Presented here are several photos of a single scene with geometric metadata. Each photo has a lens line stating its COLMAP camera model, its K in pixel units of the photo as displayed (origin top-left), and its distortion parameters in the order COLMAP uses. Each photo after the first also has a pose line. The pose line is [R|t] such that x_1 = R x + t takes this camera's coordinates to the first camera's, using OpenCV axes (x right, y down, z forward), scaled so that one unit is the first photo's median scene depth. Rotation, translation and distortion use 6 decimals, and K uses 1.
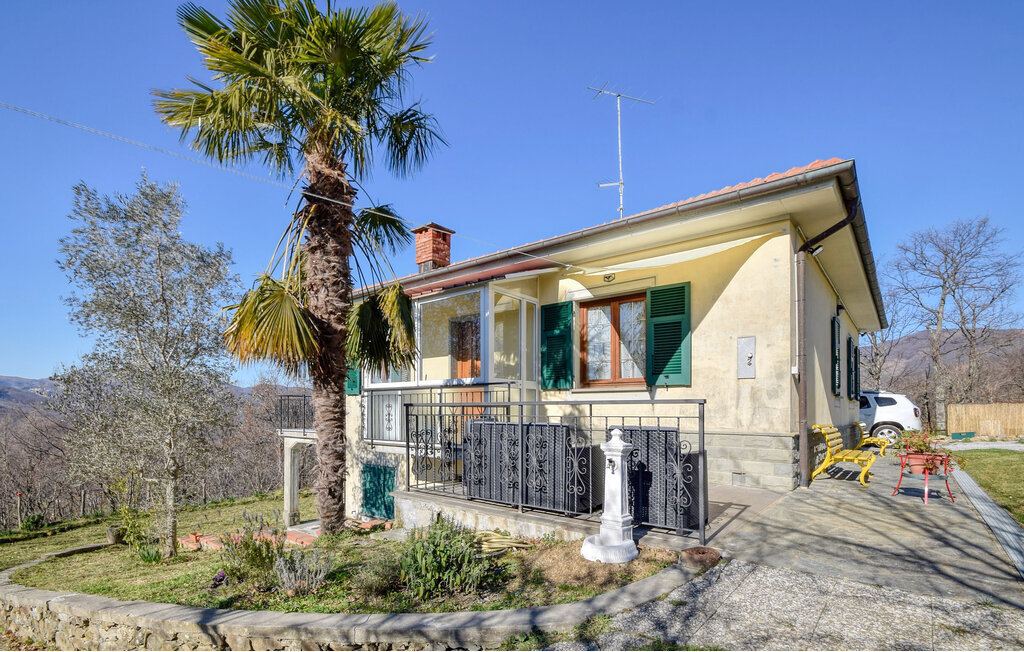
lens RADIAL K [[485.3, 0, 514.5], [0, 485.3, 419.0], [0, 0, 1]] dist [0.000444, 0.000095]
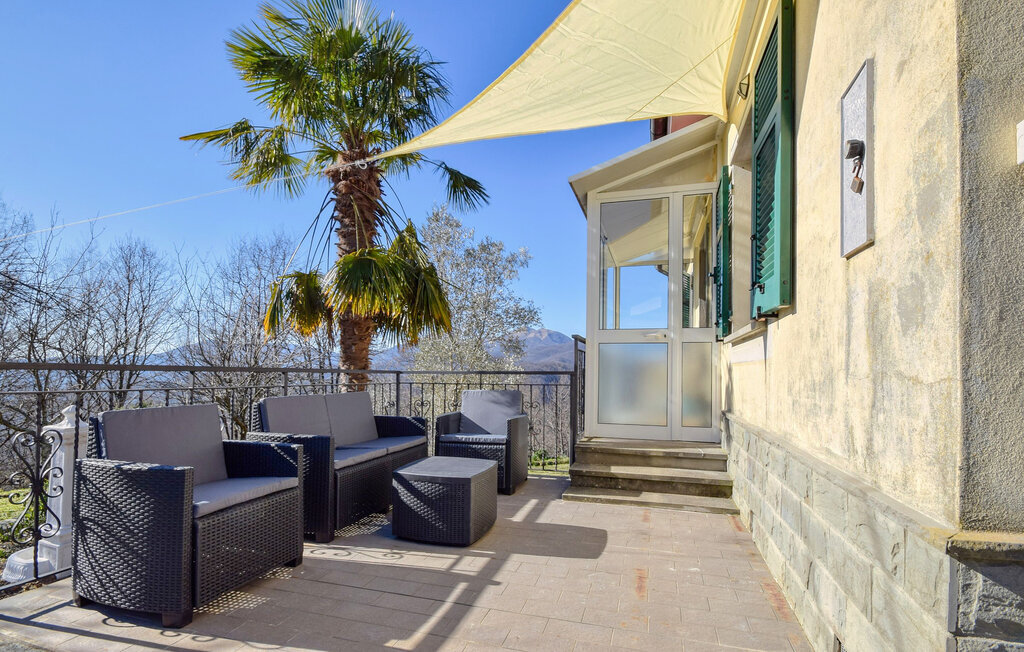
lens RADIAL K [[473.9, 0, 514.5], [0, 473.9, 351.9], [0, 0, 1]] dist [-0.000608, -0.000587]
pose [[0.386291, -0.042167, -0.921413, 0.577441], [-0.026957, 0.998012, -0.056973, -0.015850], [0.921983, 0.046847, 0.384386, 0.697973]]
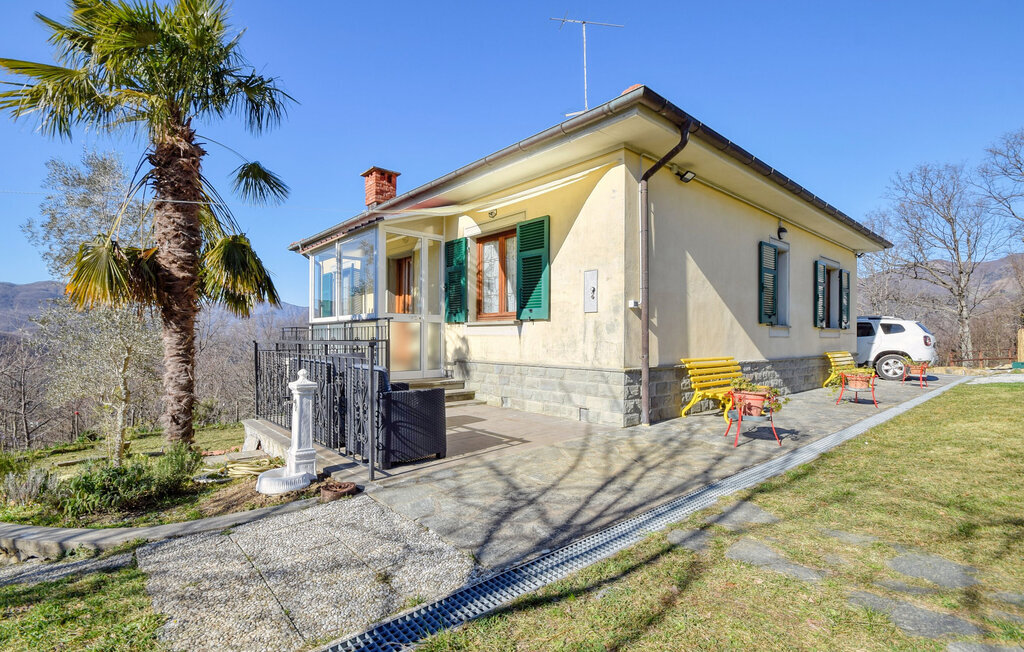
lens RADIAL K [[473.9, 0, 514.5], [0, 473.9, 351.9], [0, 0, 1]] dist [-0.000608, -0.000587]
pose [[0.986737, 0.000026, -0.162330, 0.444211], [0.002622, 0.999867, 0.016096, -0.017814], [0.162309, -0.016308, 0.986605, 0.021178]]
